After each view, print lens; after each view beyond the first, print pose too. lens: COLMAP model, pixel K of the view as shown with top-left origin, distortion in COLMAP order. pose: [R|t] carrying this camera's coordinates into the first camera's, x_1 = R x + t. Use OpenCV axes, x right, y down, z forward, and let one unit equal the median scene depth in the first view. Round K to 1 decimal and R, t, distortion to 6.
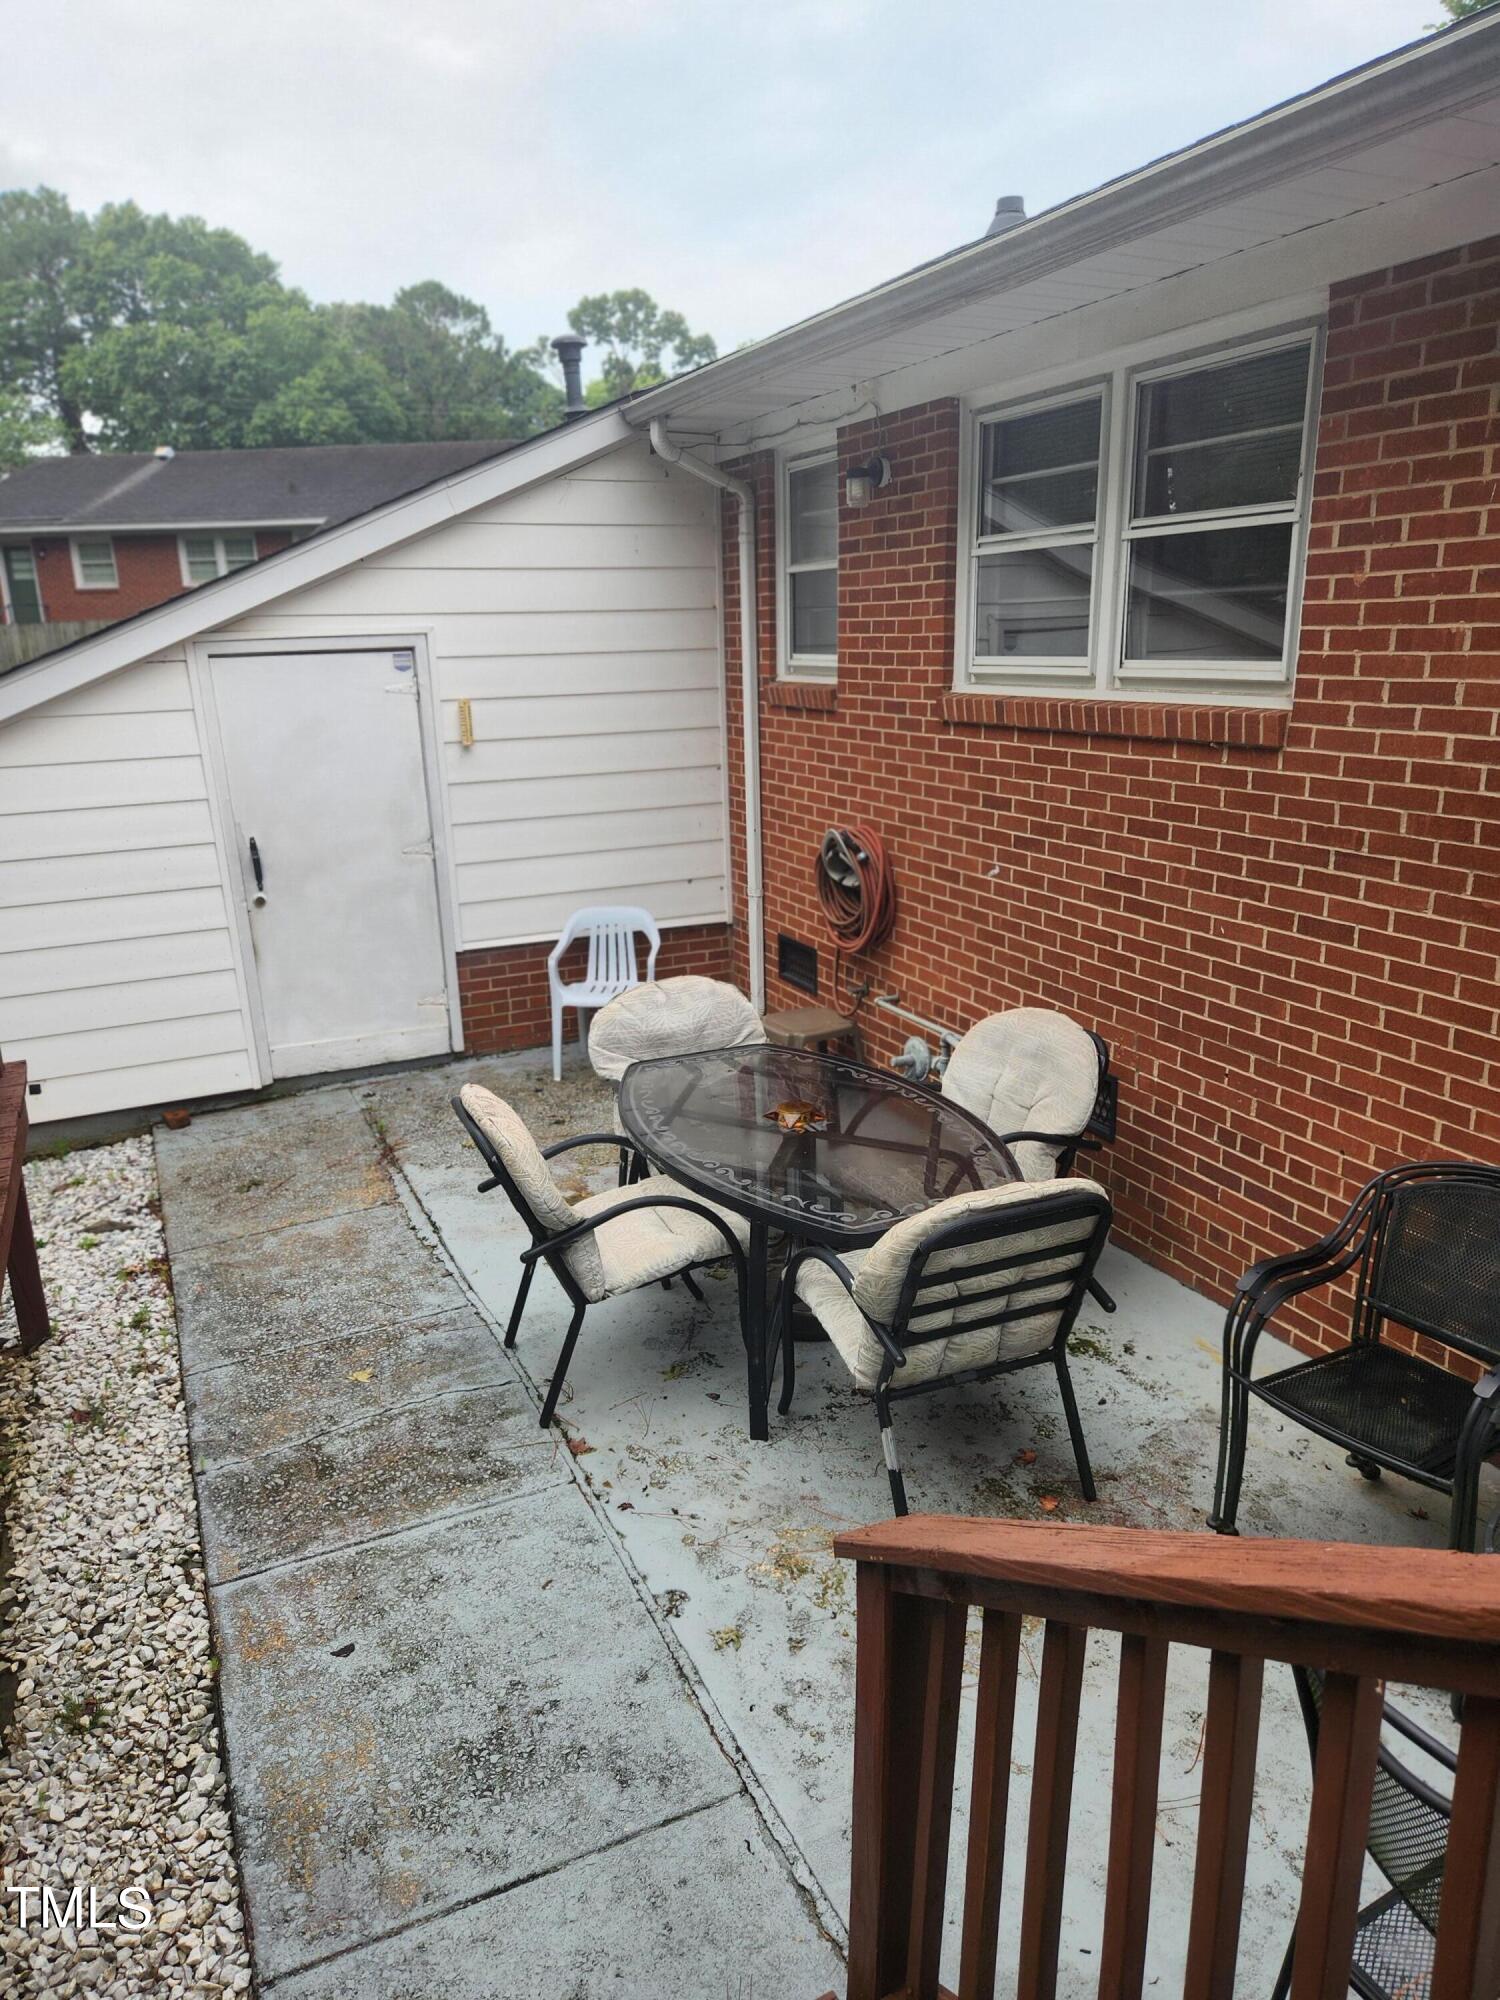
lens RADIAL K [[1339.5, 0, 743.8], [0, 1339.5, 1006.2], [0, 0, 1]] dist [0.074373, -0.060249]
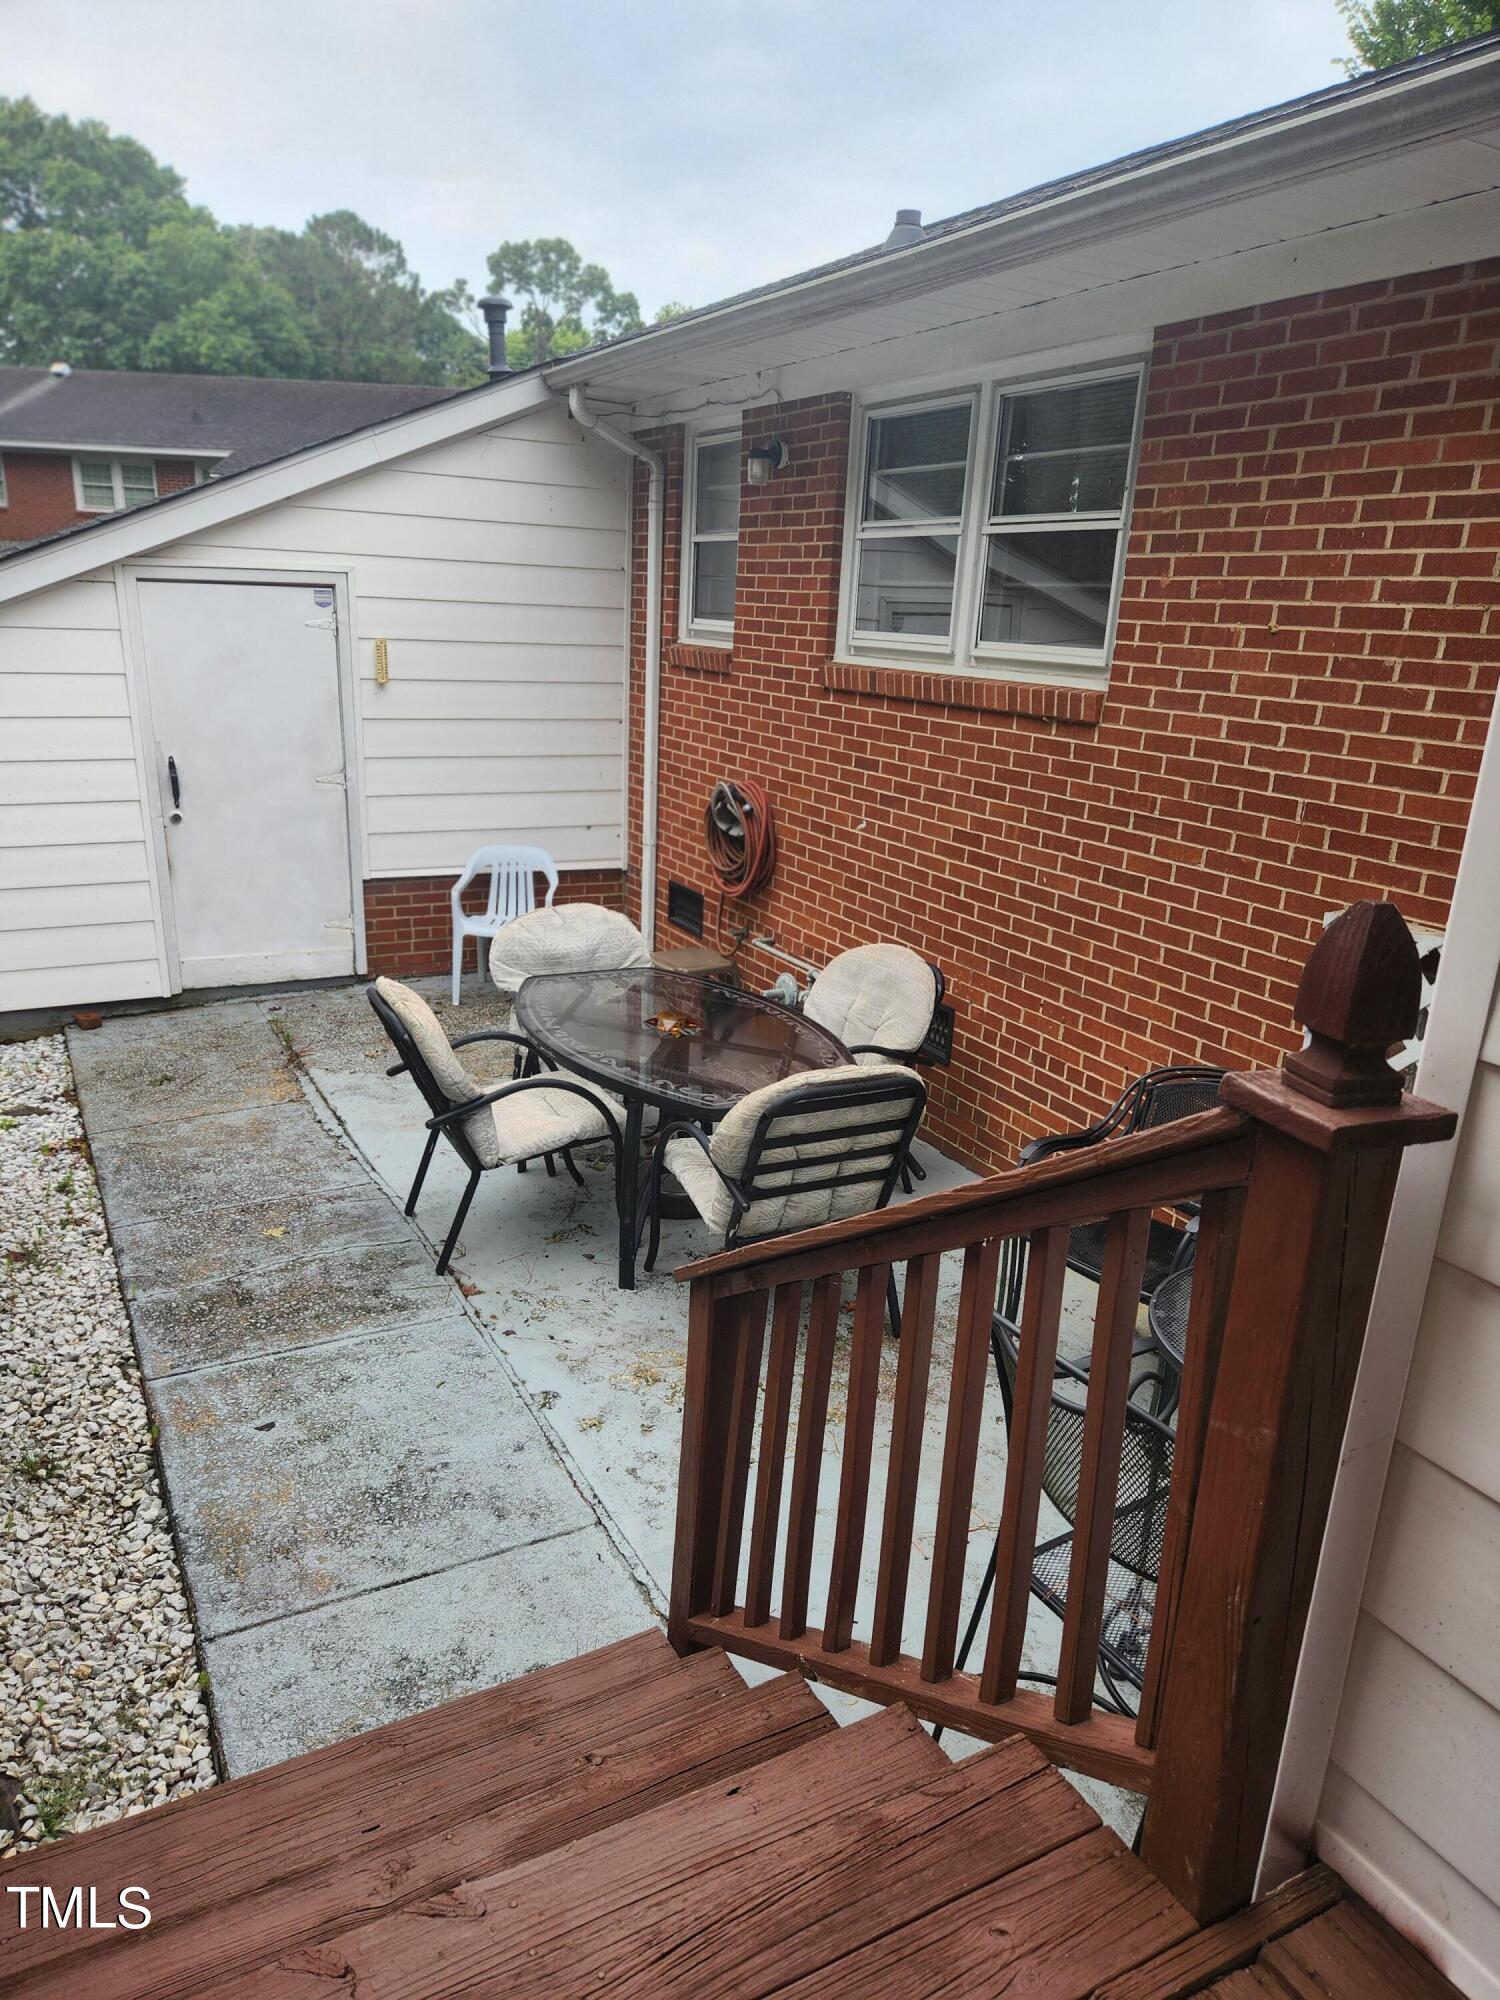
lens RADIAL K [[1339.5, 0, 739.1], [0, 1339.5, 1033.8], [0, 0, 1]] dist [0.074373, -0.060249]
pose [[0.995907, 0.046841, 0.077304, 0.007038], [-0.049607, 0.998181, 0.034256, 0.046485], [-0.075558, -0.037950, 0.996419, -0.134125]]
